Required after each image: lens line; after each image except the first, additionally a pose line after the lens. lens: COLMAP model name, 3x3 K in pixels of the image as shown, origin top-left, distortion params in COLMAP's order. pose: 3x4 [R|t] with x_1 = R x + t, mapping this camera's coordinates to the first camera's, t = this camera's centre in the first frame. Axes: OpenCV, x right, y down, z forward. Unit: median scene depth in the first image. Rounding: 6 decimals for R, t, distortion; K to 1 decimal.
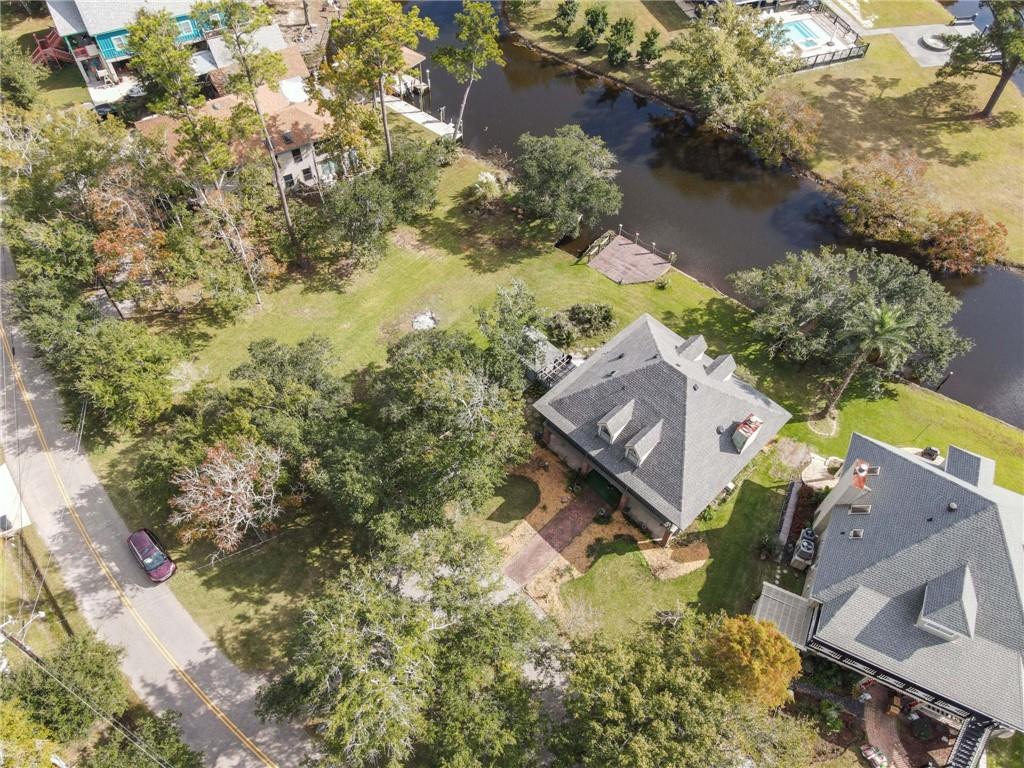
lens RADIAL K [[741.2, 0, 506.4], [0, 741.2, 379.2], [0, 0, 1]] dist [0.007606, 0.005093]
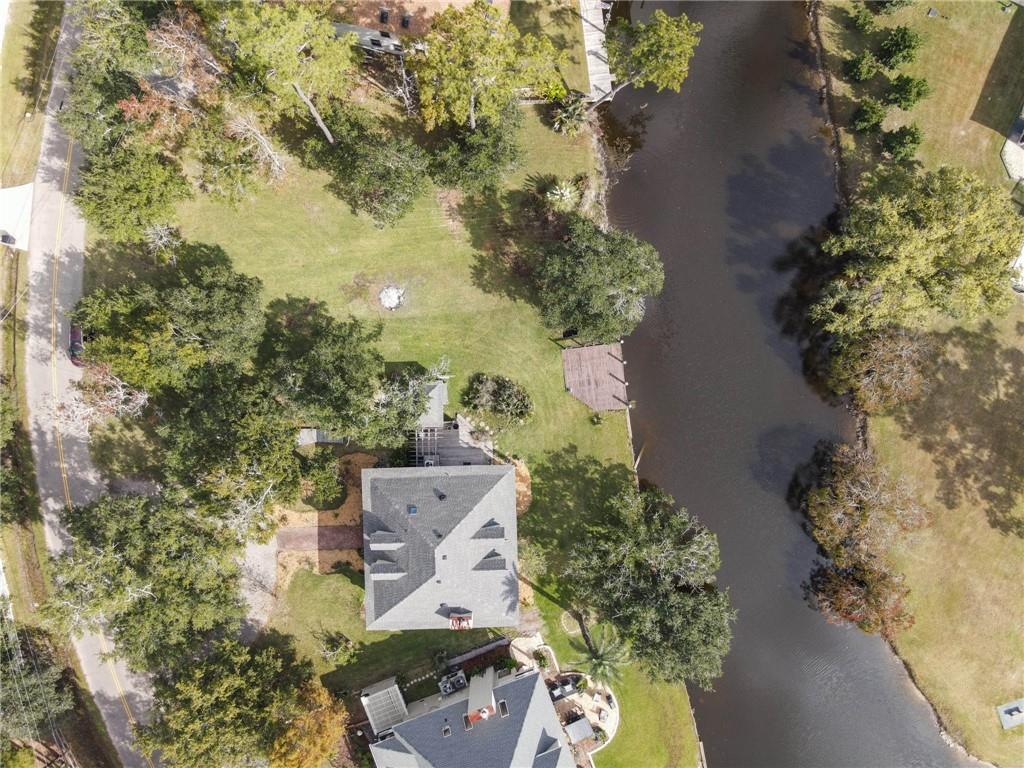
lens RADIAL K [[741.2, 0, 509.8], [0, 741.2, 380.7], [0, 0, 1]] dist [0.007606, 0.005093]
pose [[0.730745, 0.682622, -0.006239, 0.117432], [-0.550676, 0.594848, 0.585587, -0.847116], [0.403445, -0.424479, 0.810586, 0.206348]]
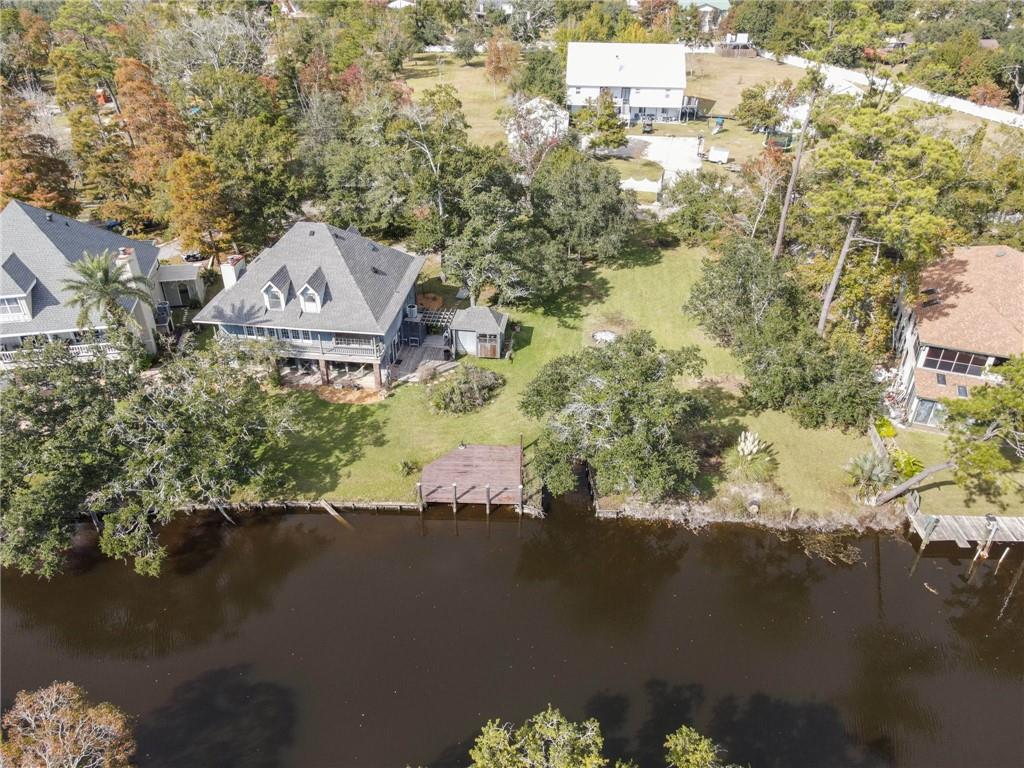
lens RADIAL K [[741.2, 0, 502.6], [0, 741.2, 380.5], [0, 0, 1]] dist [0.007606, 0.005093]
pose [[-0.787187, 0.319780, -0.527331, 0.591542], [-0.507193, 0.150753, 0.848545, -0.937509], [0.350844, 0.935422, 0.043519, 1.156302]]
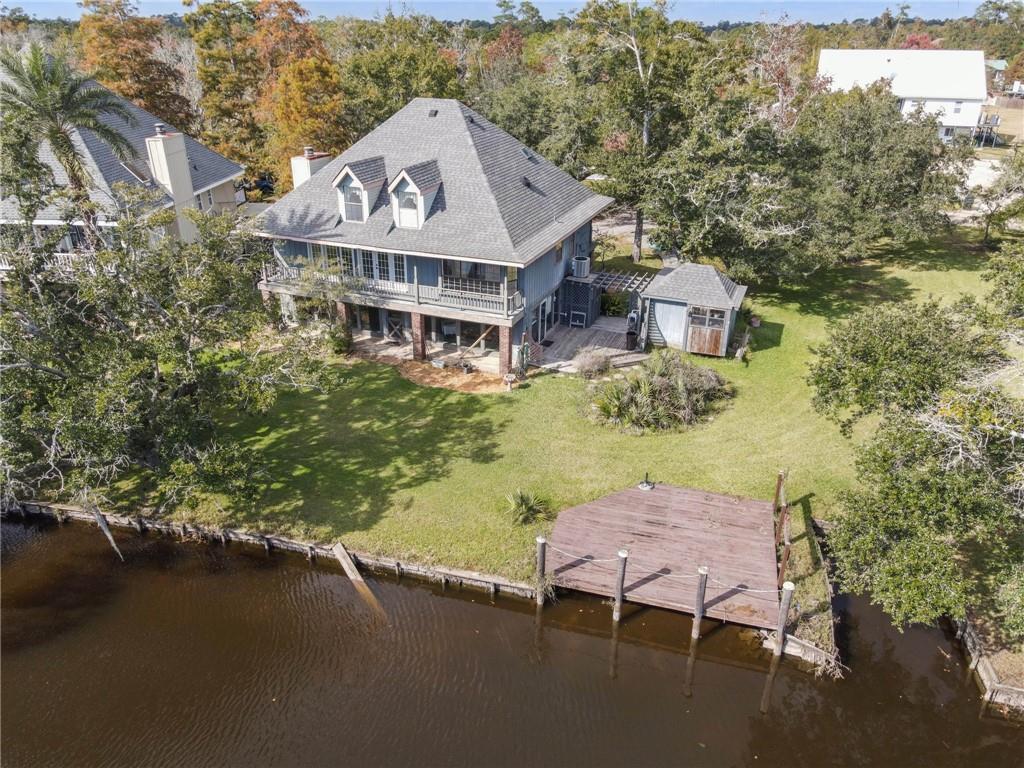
lens RADIAL K [[741.2, 0, 504.8], [0, 741.2, 380.8], [0, 0, 1]] dist [0.007606, 0.005093]
pose [[-0.919372, 0.154871, -0.361621, 0.409943], [-0.324925, 0.219246, 0.919976, -0.534419], [0.221761, 0.963300, -0.151247, 1.239345]]
